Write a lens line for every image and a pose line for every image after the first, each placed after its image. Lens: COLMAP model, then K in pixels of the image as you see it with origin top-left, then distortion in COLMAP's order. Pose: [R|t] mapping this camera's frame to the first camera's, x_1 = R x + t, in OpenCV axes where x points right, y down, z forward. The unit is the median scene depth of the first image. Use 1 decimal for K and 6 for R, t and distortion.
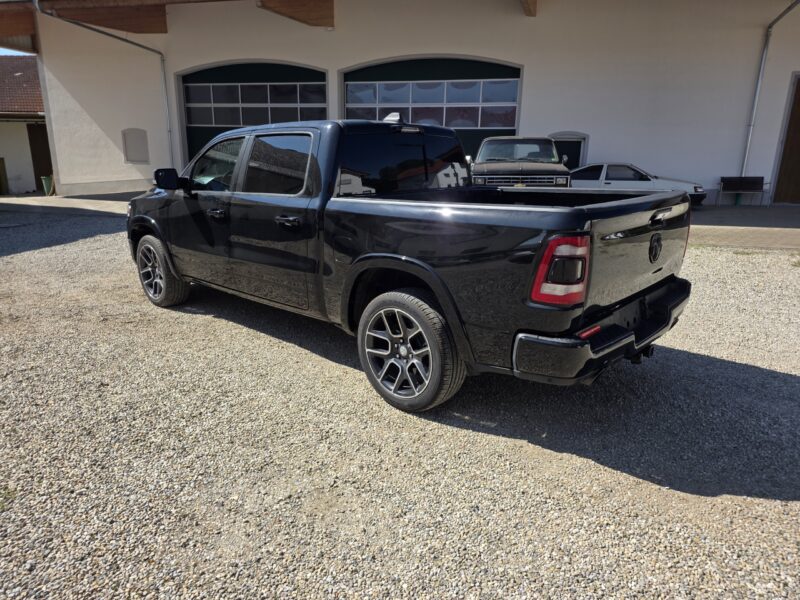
lens RADIAL K [[543.3, 0, 408.5], [0, 543.3, 299.3], [0, 0, 1]] dist [0.050003, -0.032660]
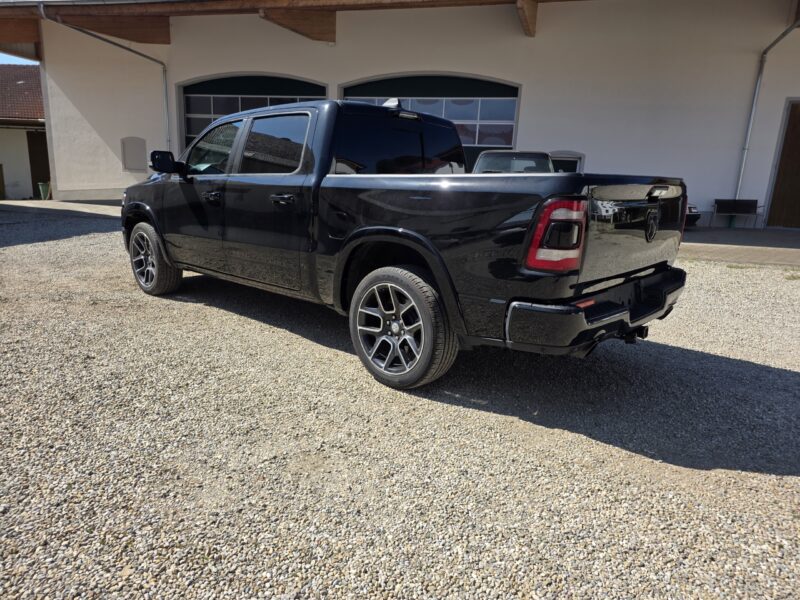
lens RADIAL K [[543.3, 0, 404.5], [0, 543.3, 305.8], [0, 0, 1]] dist [0.050003, -0.032660]
pose [[0.999597, 0.028018, 0.004629, 0.001015], [-0.027865, 0.999149, -0.030396, 0.048214], [-0.005477, 0.030255, 0.999527, 0.006446]]
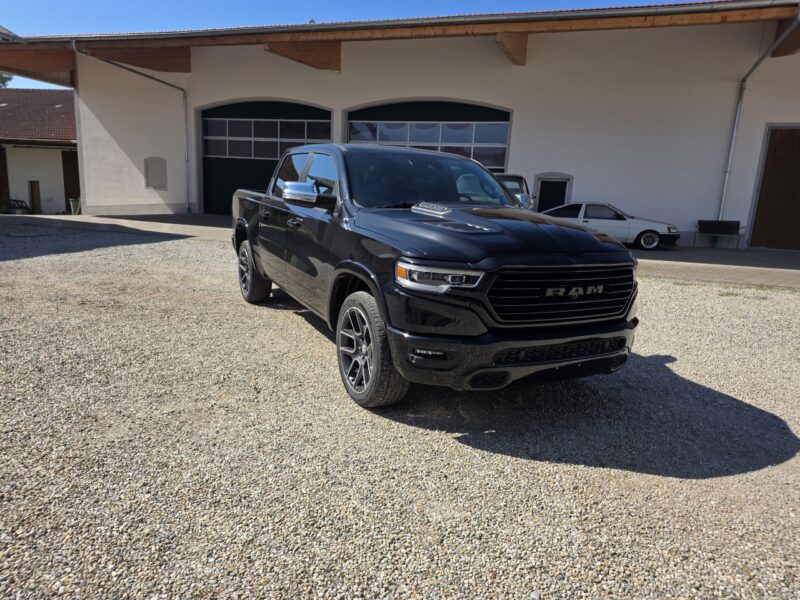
lens RADIAL K [[543.3, 0, 402.0], [0, 543.3, 305.8], [0, 0, 1]] dist [0.050003, -0.032660]
pose [[0.997908, 0.045054, -0.046371, 0.163584], [-0.047689, 0.997213, -0.057374, 0.066478], [0.043657, 0.059465, 0.997275, -0.130955]]
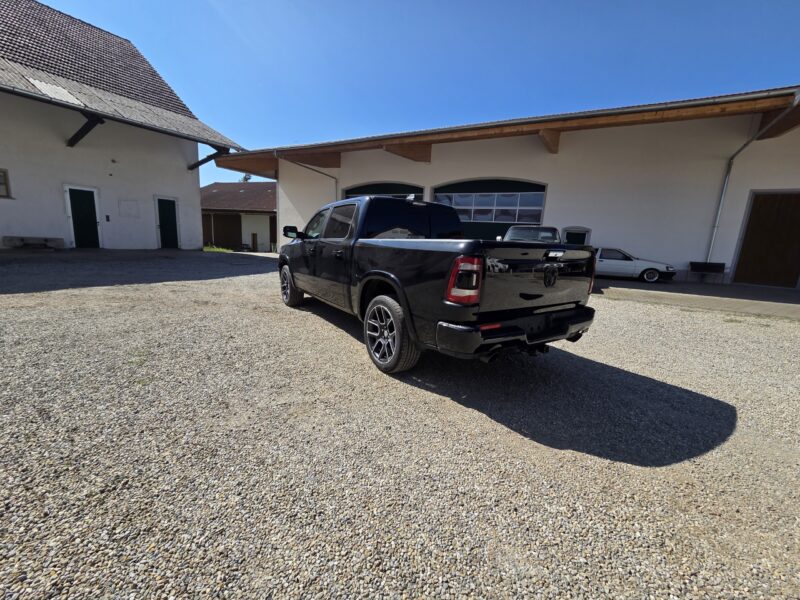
lens RADIAL K [[337.1, 0, 401.5], [0, 337.1, 305.0], [0, 0, 1]] dist [-0.003281, 0.001549]
pose [[0.970302, 0.084175, -0.226780, 0.142445], [-0.100406, 0.993075, -0.060992, 0.038415], [0.220076, 0.081951, 0.972034, 0.025074]]
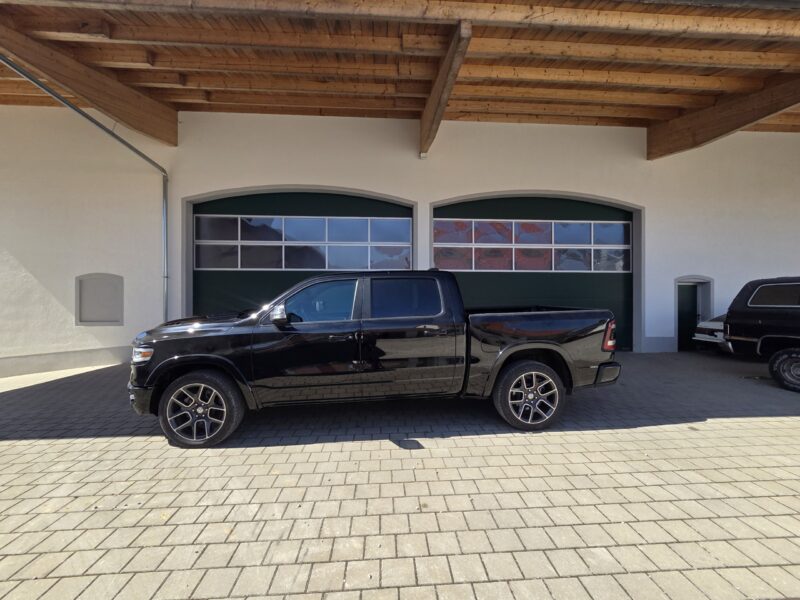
lens RADIAL K [[337.1, 0, 402.9], [0, 337.1, 295.3], [0, 0, 1]] dist [-0.003281, 0.001549]
pose [[0.939309, -0.022551, 0.342331, -1.002725], [0.103278, 0.970137, -0.219474, -0.539092], [-0.327159, 0.241509, 0.913587, 1.753163]]
